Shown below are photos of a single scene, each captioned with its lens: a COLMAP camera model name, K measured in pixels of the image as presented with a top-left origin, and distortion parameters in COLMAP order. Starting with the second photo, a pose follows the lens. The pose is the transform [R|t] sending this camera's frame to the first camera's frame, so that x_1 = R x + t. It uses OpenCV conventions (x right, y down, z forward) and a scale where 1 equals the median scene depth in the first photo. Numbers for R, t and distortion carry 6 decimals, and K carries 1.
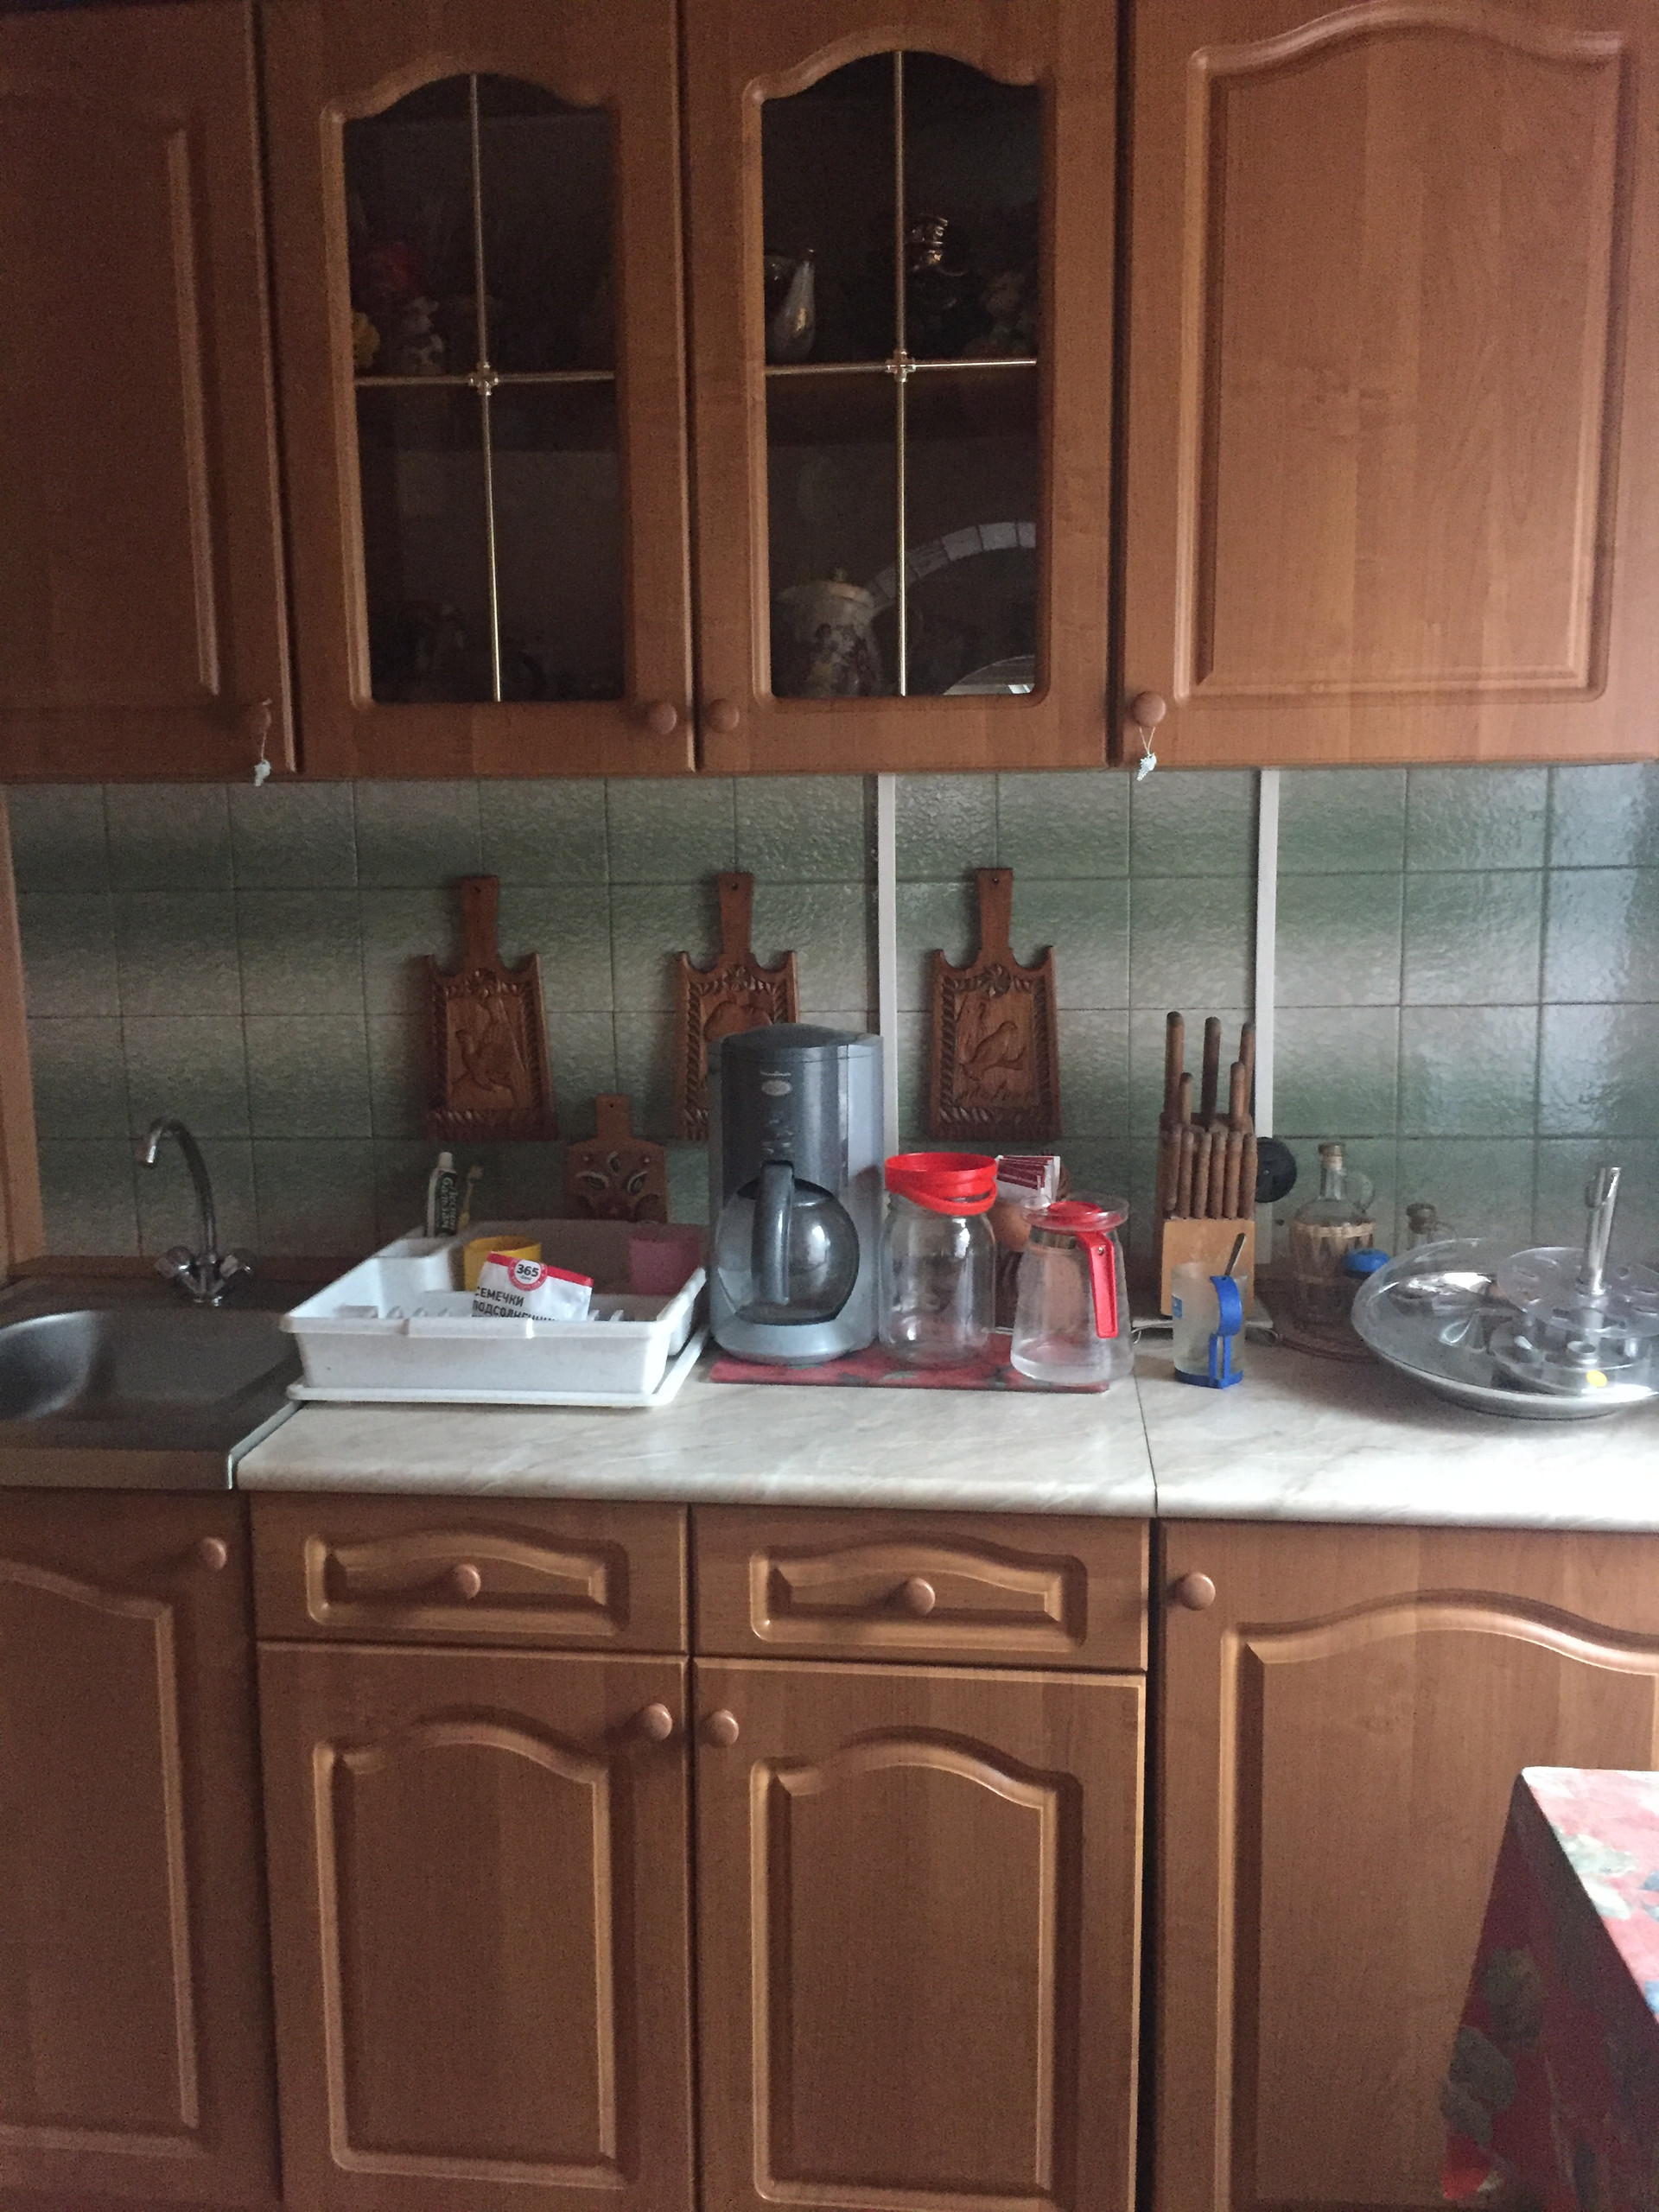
lens RADIAL K [[1884.2, 0, 826.5], [0, 1884.2, 1098.5], [0, 0, 1]] dist [0.043929, -0.103980]
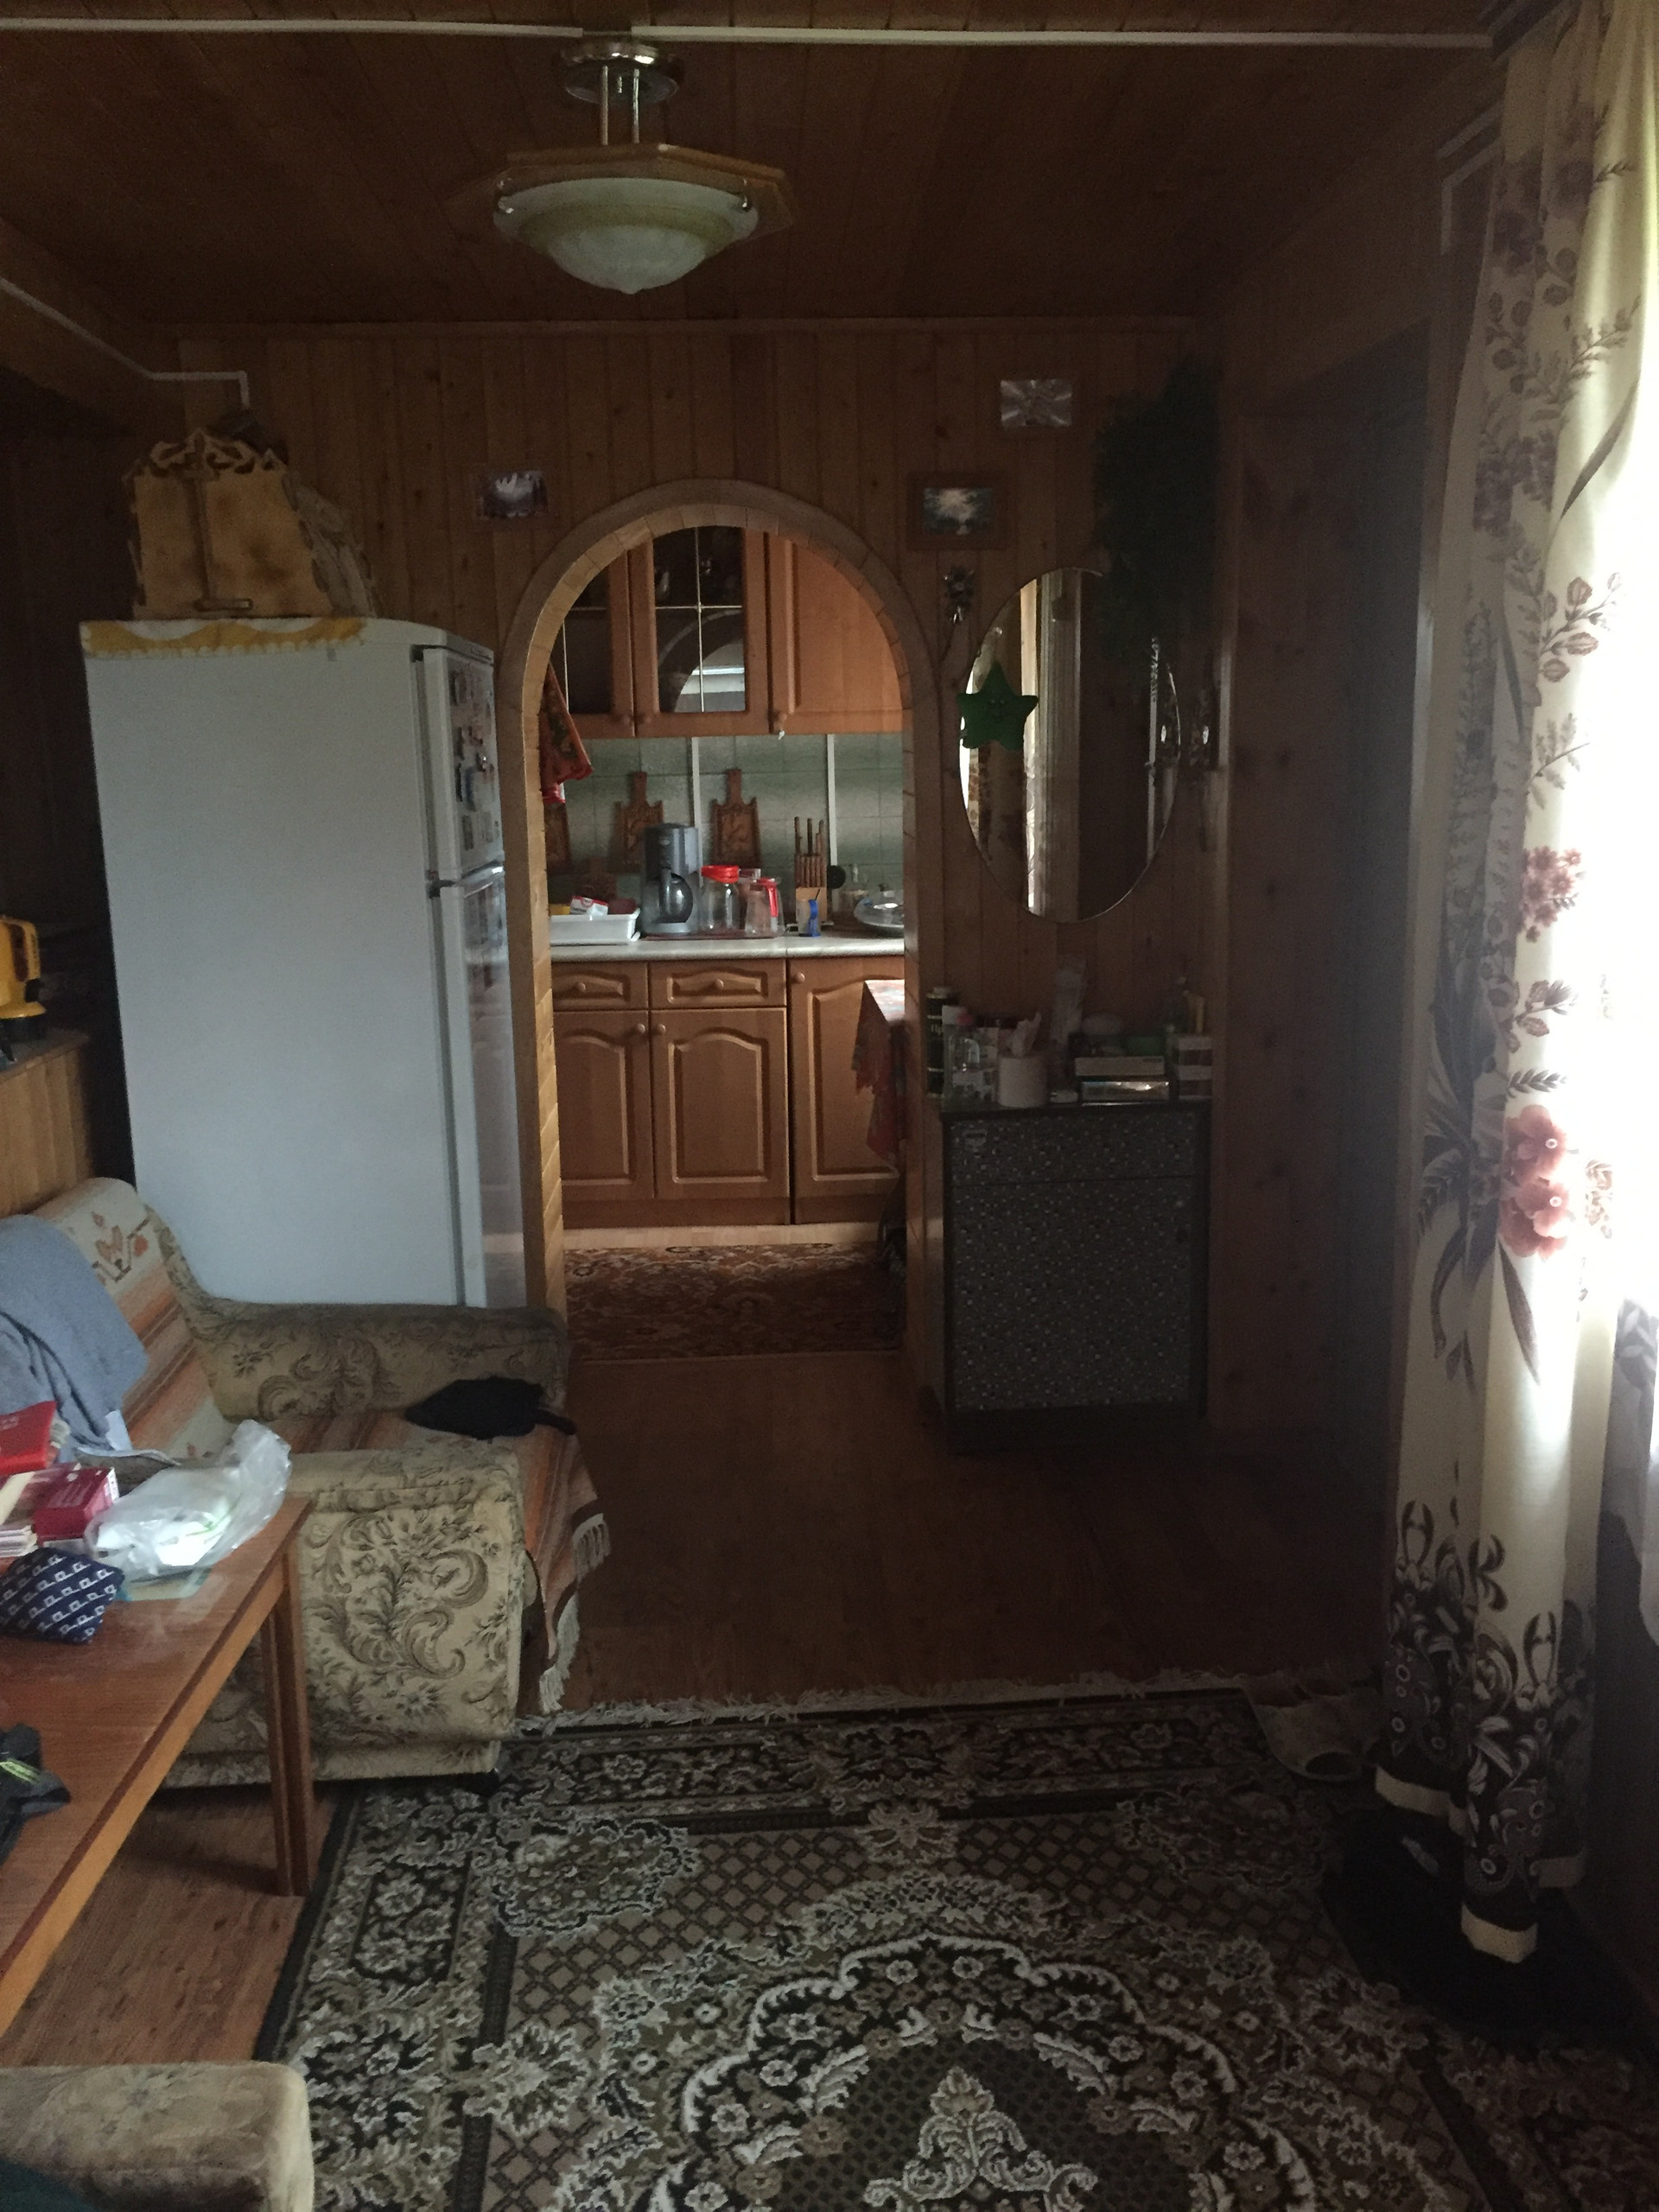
lens RADIAL K [[1884.2, 0, 825.0], [0, 1884.2, 1096.7], [0, 0, 1]] dist [0.043929, -0.103980]
pose [[0.991209, -0.034468, 0.127733, -0.170161], [0.029750, 0.998809, 0.038668, 0.289333], [-0.128914, -0.034528, 0.991055, -2.018555]]
